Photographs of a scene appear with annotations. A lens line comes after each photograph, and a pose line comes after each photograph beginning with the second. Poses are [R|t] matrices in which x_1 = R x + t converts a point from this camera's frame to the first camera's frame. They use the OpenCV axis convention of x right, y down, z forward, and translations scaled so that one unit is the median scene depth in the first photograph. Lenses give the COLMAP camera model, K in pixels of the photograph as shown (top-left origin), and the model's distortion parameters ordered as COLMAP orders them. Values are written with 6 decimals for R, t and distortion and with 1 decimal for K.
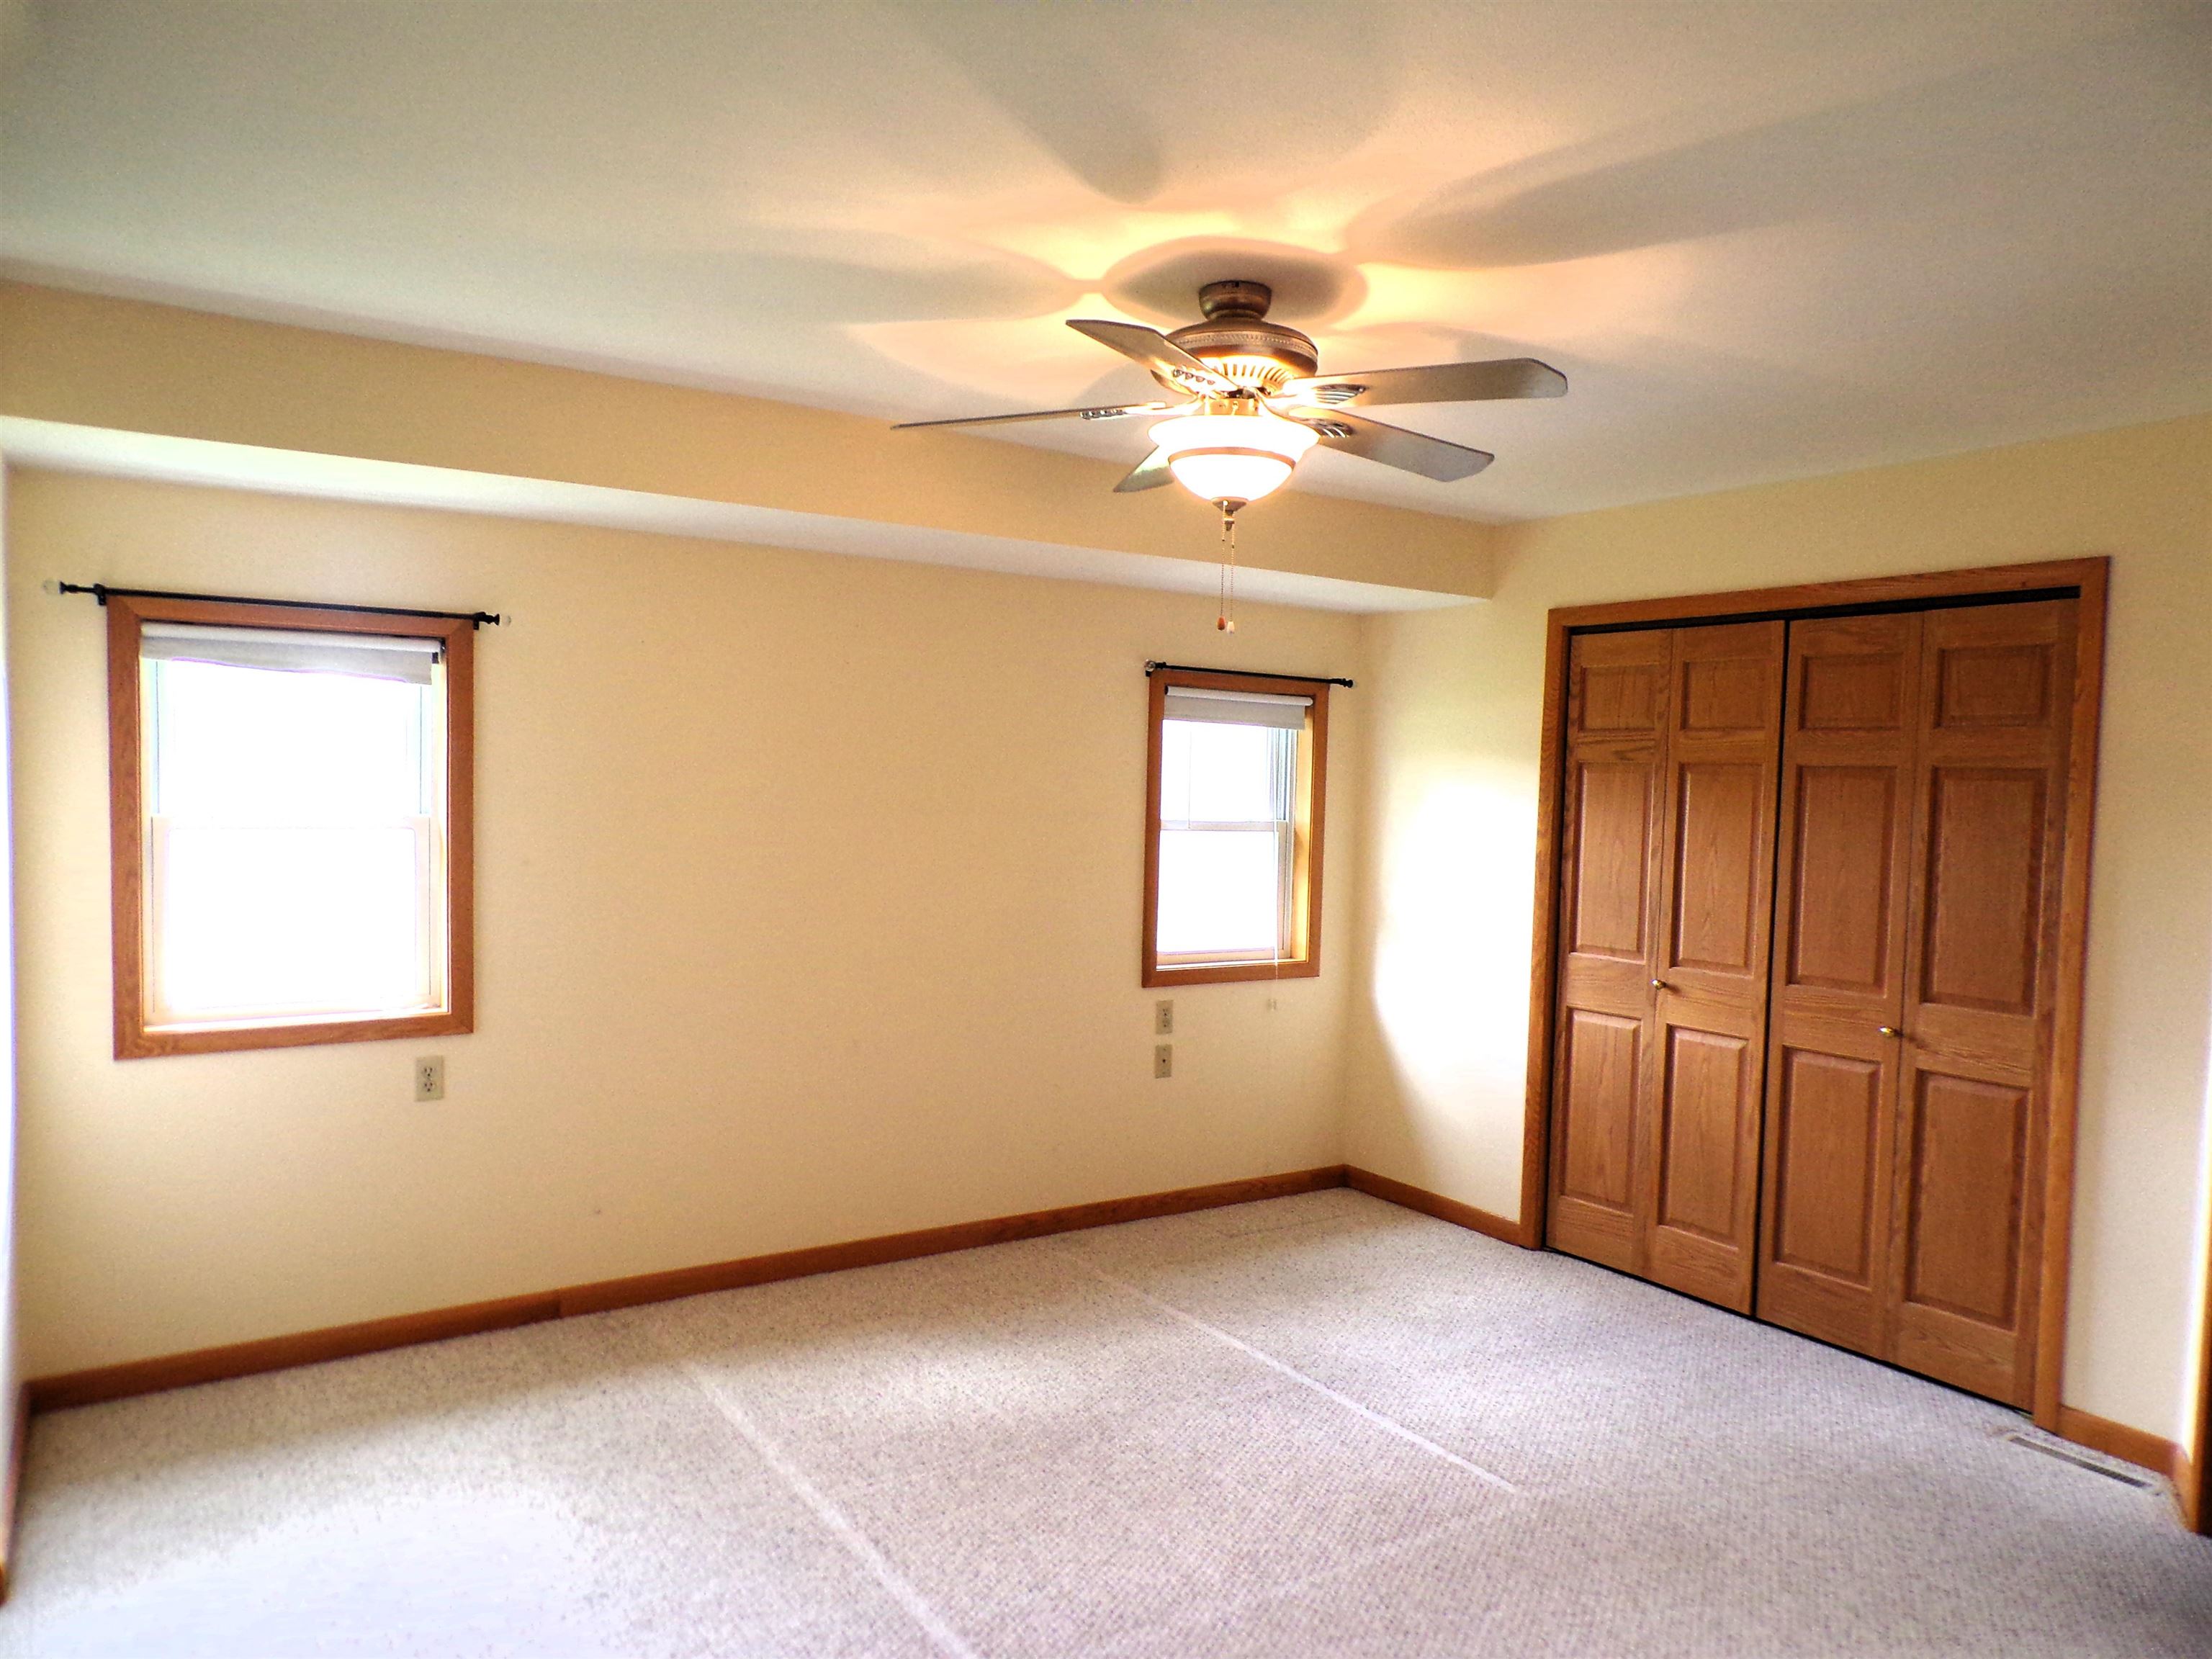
lens RADIAL K [[1514.2, 0, 1101.9], [0, 1514.2, 841.9], [0, 0, 1]] dist [-0.006411, 0.005199]
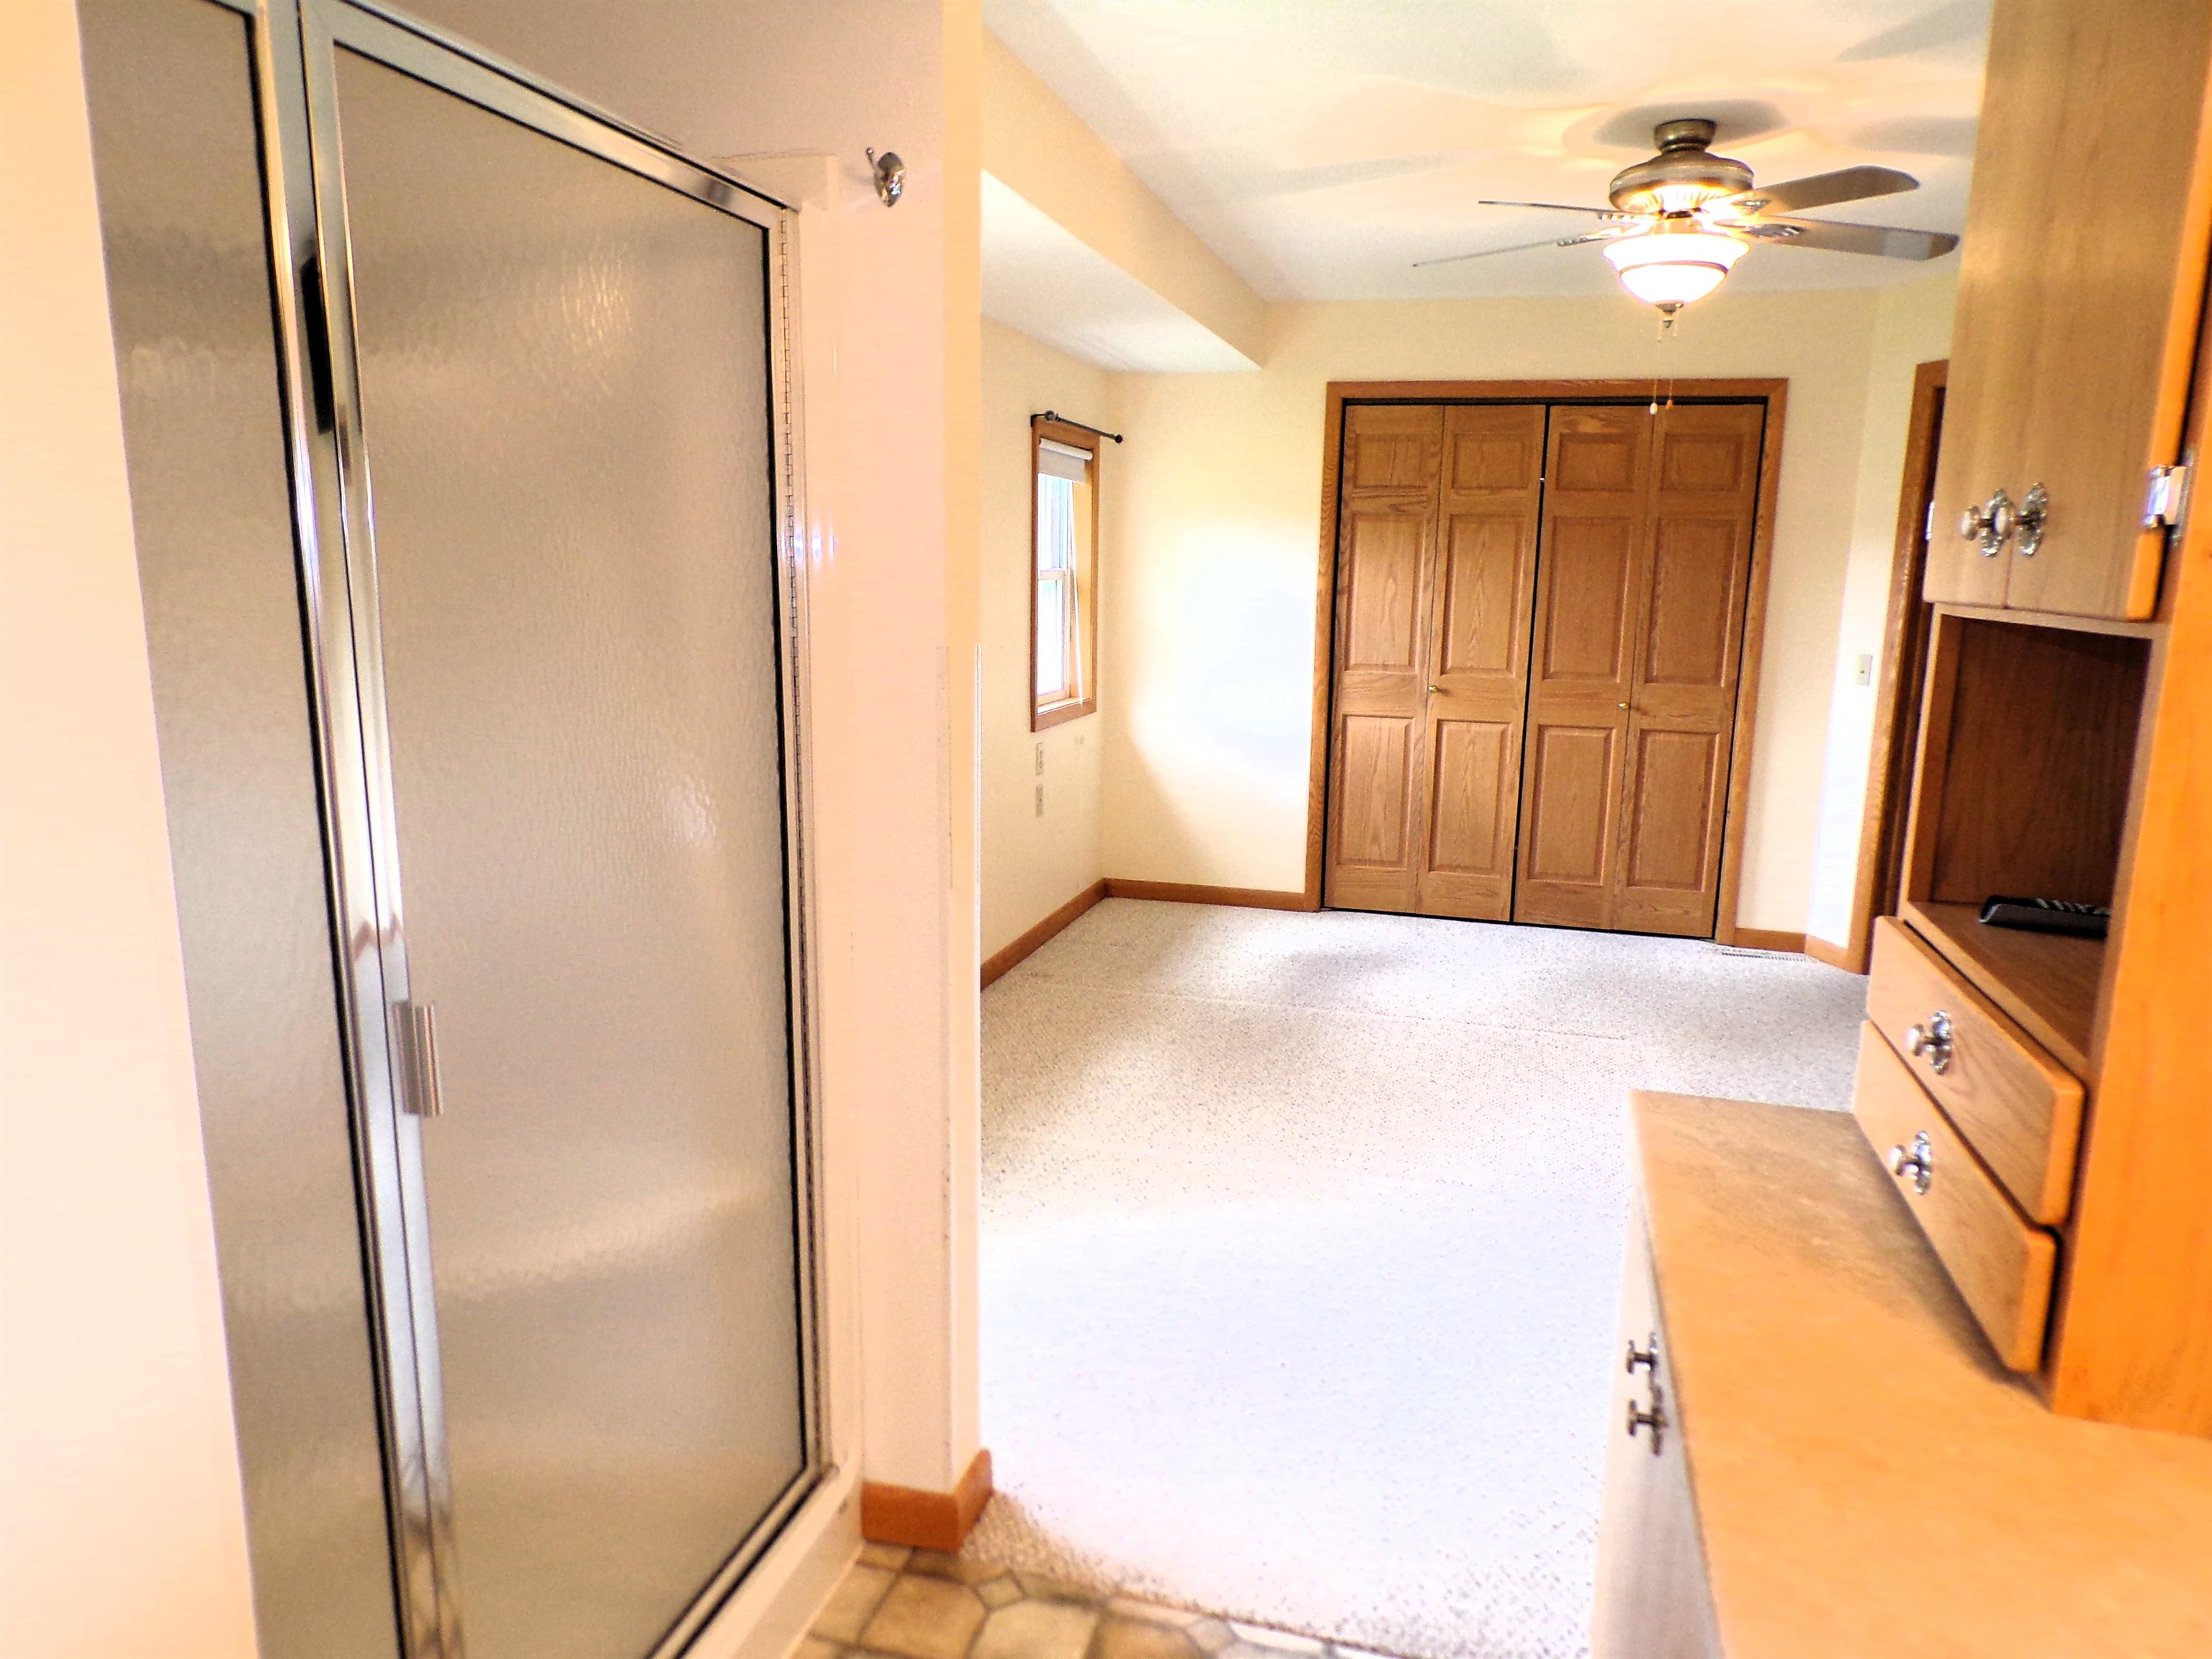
lens RADIAL K [[1514.2, 0, 1101.9], [0, 1514.2, 841.9], [0, 0, 1]] dist [-0.006411, 0.005199]
pose [[0.753840, -0.135522, 0.642931, -0.722381], [0.029826, 0.984547, 0.172560, -0.009450], [-0.656381, -0.110907, 0.746233, 0.213129]]
